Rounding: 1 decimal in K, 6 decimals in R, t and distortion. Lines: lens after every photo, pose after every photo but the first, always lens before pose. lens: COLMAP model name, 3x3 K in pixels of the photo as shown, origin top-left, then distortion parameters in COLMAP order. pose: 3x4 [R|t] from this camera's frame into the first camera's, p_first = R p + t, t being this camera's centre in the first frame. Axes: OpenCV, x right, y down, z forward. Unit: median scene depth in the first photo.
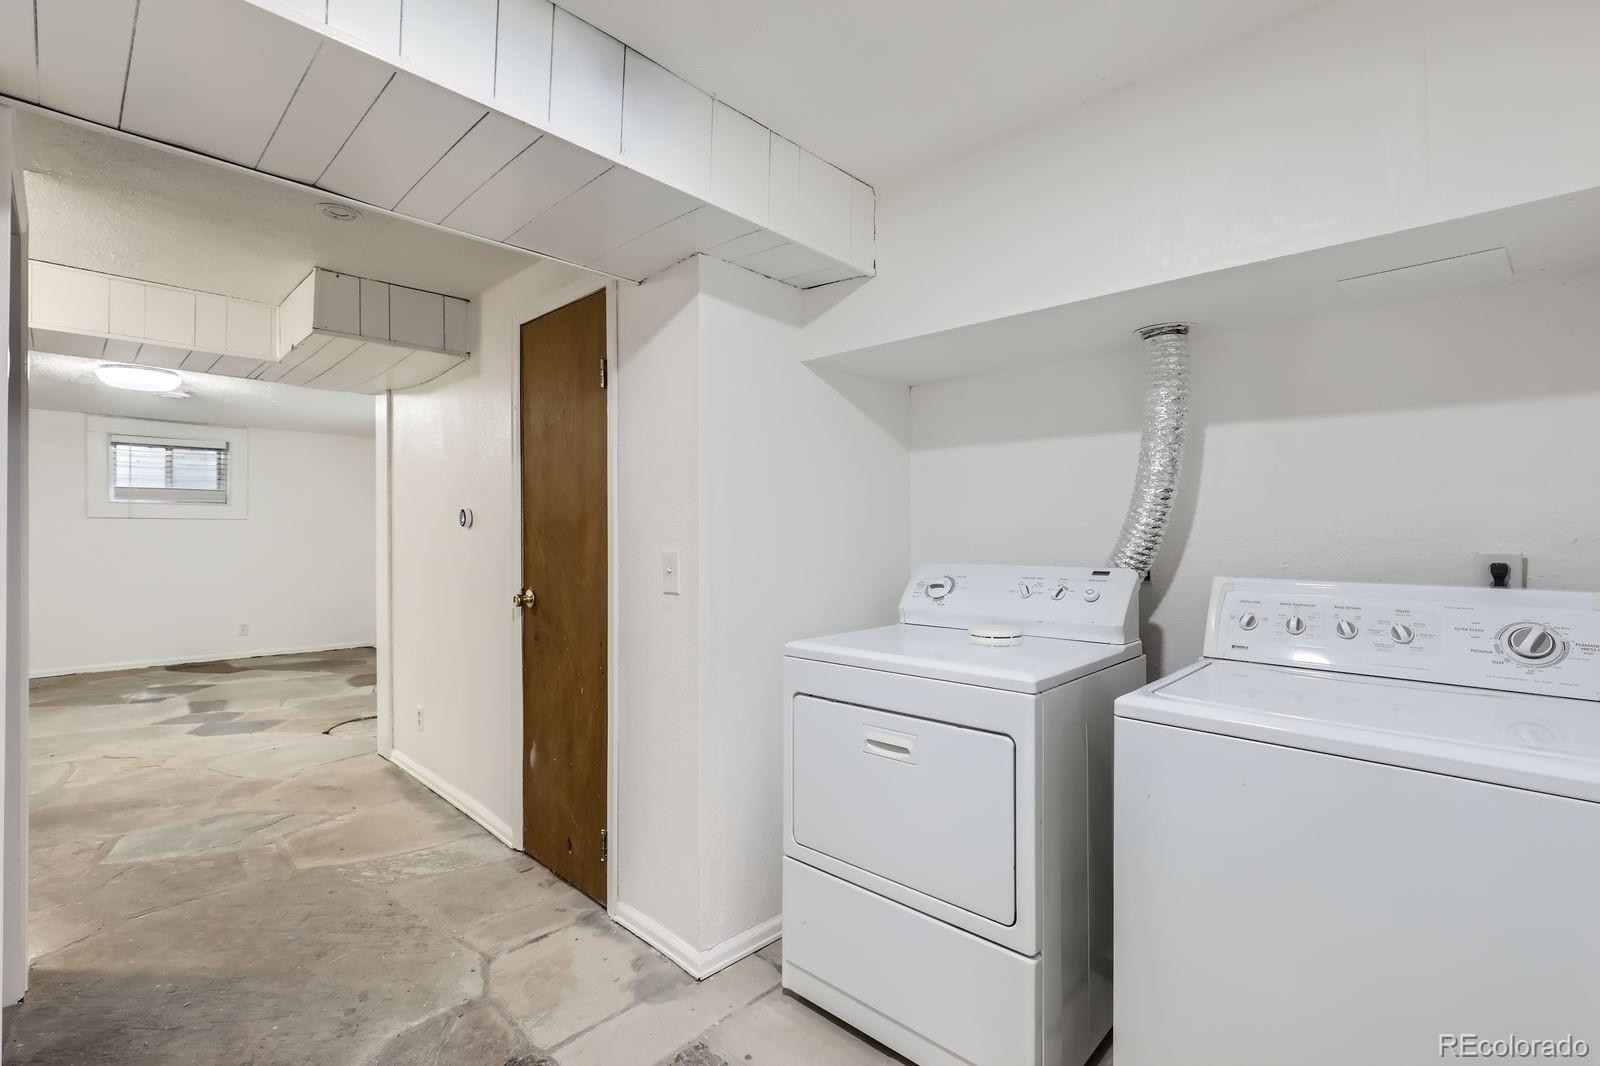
lens RADIAL K [[720.3, 0, 796.0], [0, 720.3, 537.8], [0, 0, 1]] dist [0.000172, -0.000954]
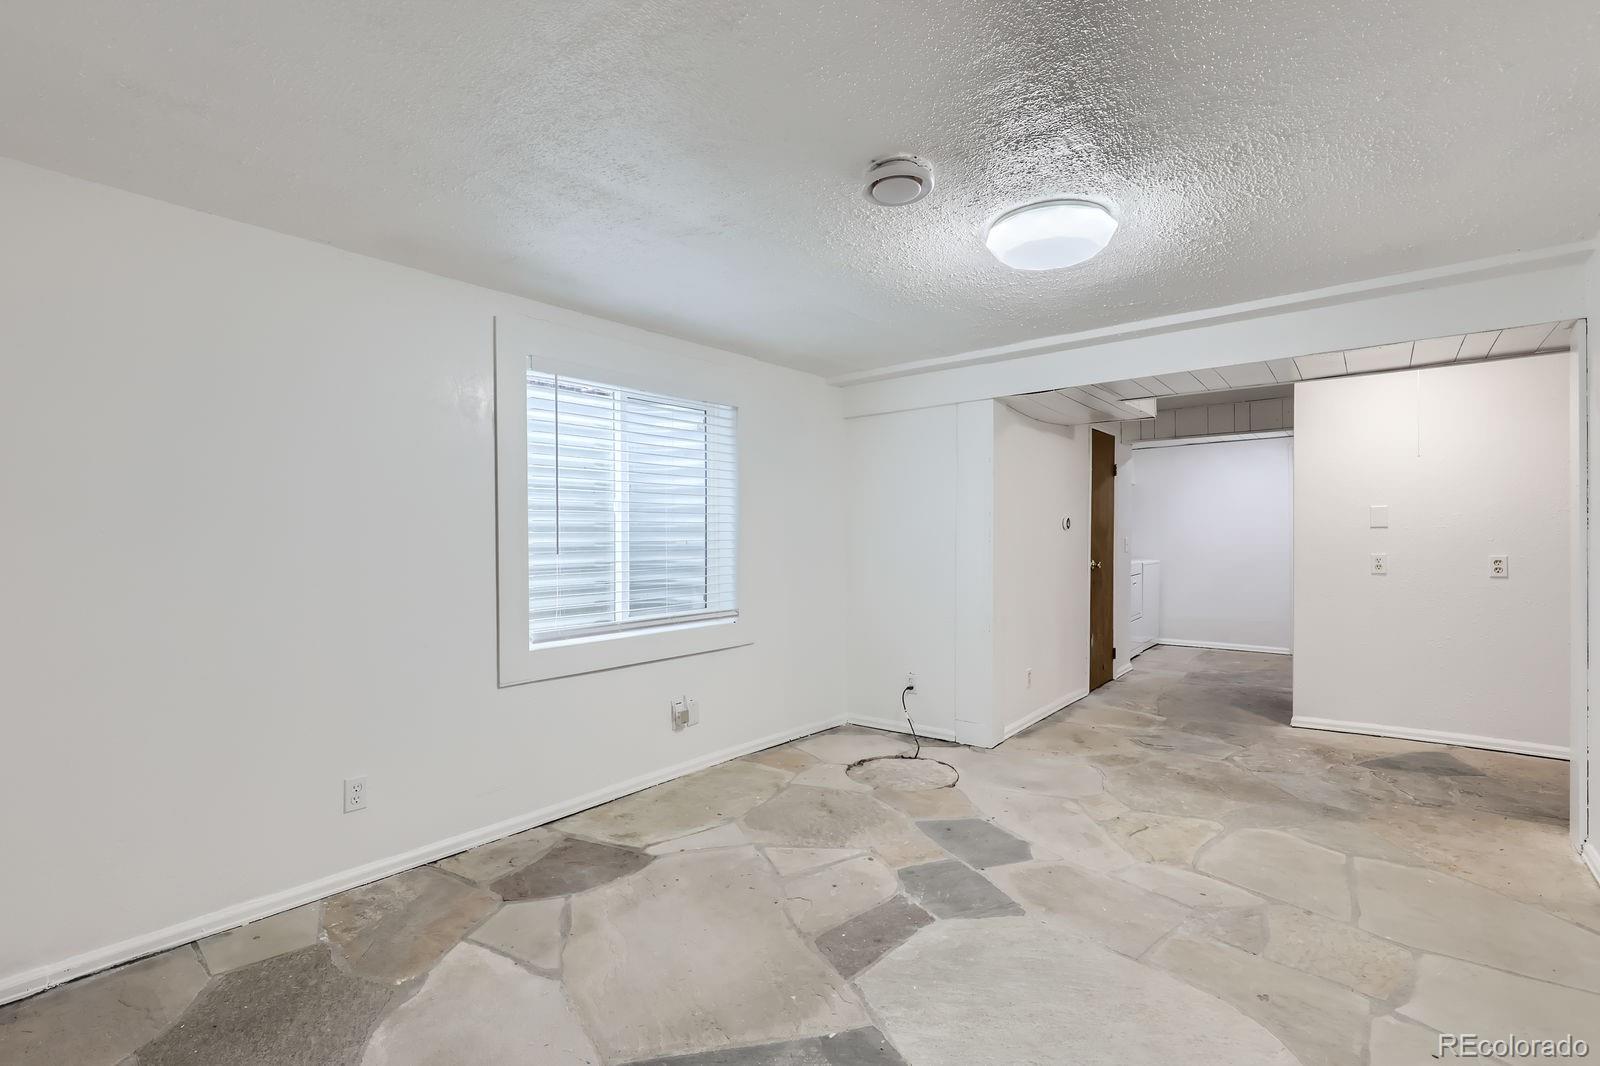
lens RADIAL K [[720.3, 0, 797.0], [0, 720.3, 534.9], [0, 0, 1]] dist [0.000172, -0.000954]
pose [[-0.095050, -0.010527, 0.995417, -1.011572], [0.001795, 0.999941, 0.010747, -0.012238], [-0.995471, 0.002809, -0.095025, 0.880235]]
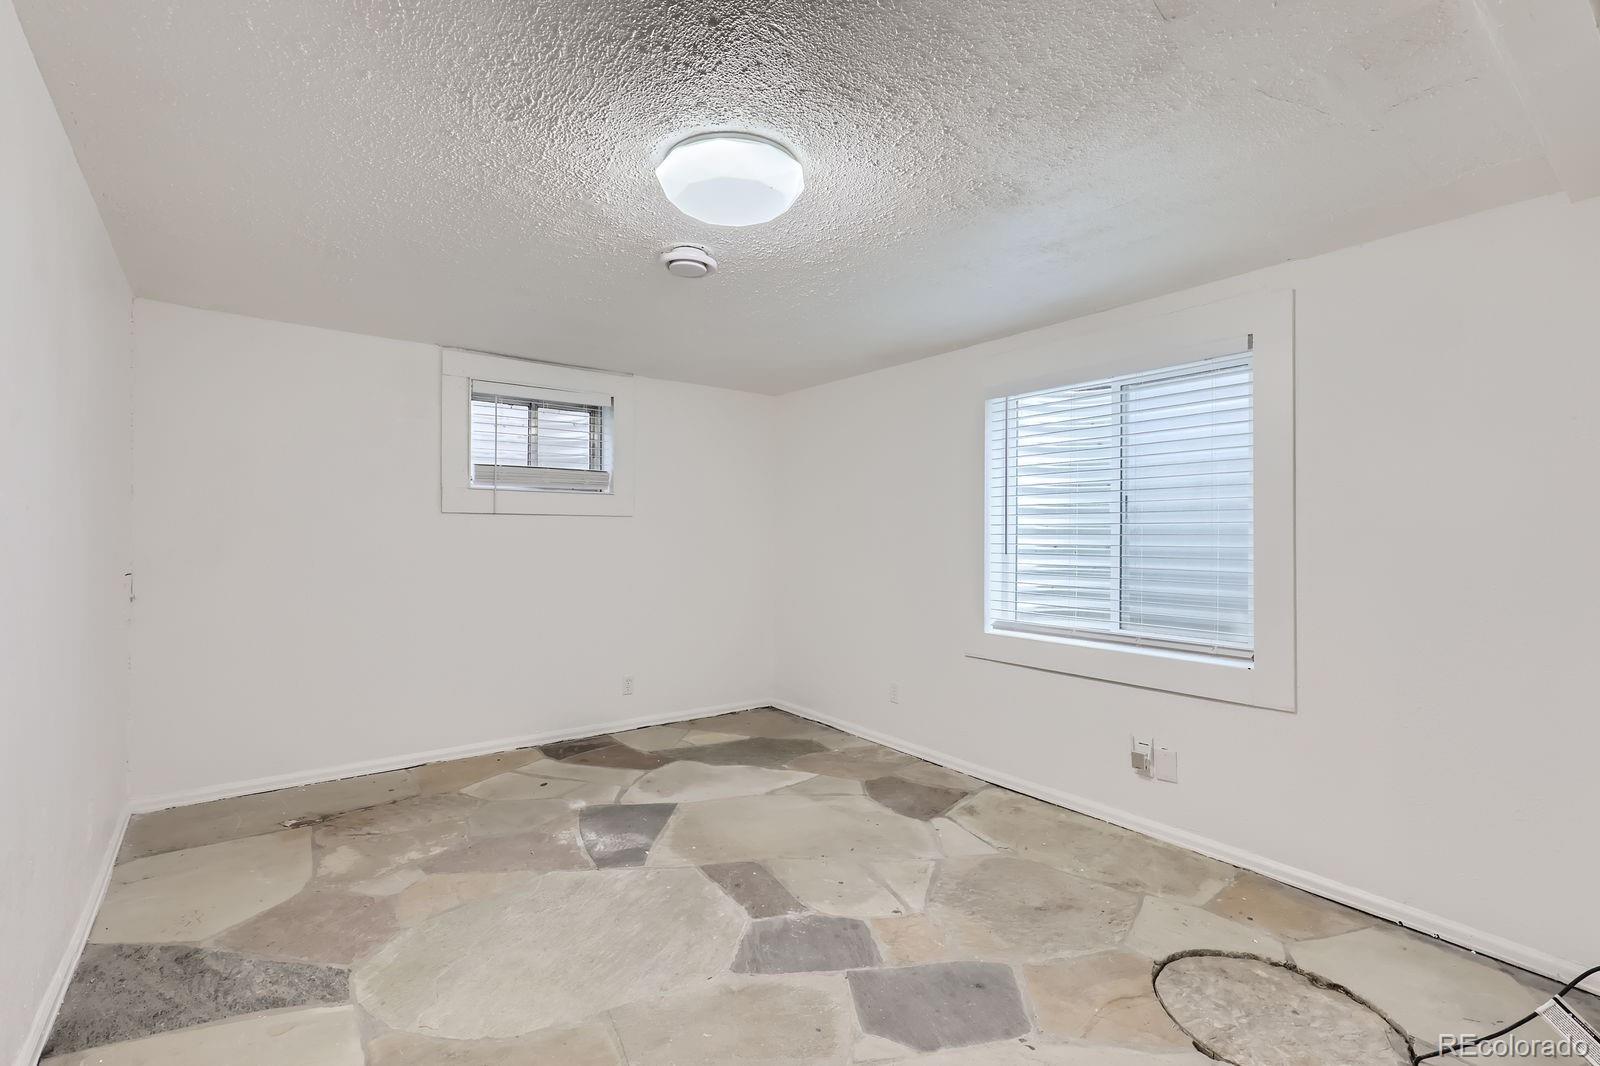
lens RADIAL K [[720.3, 0, 799.5], [0, 720.3, 529.8], [0, 0, 1]] dist [0.000172, -0.000954]
pose [[0.991781, -0.001490, -0.127938, -0.586910], [0.000700, 0.999980, -0.006219, -0.009101], [0.127944, 0.006079, 0.991763, 0.414221]]
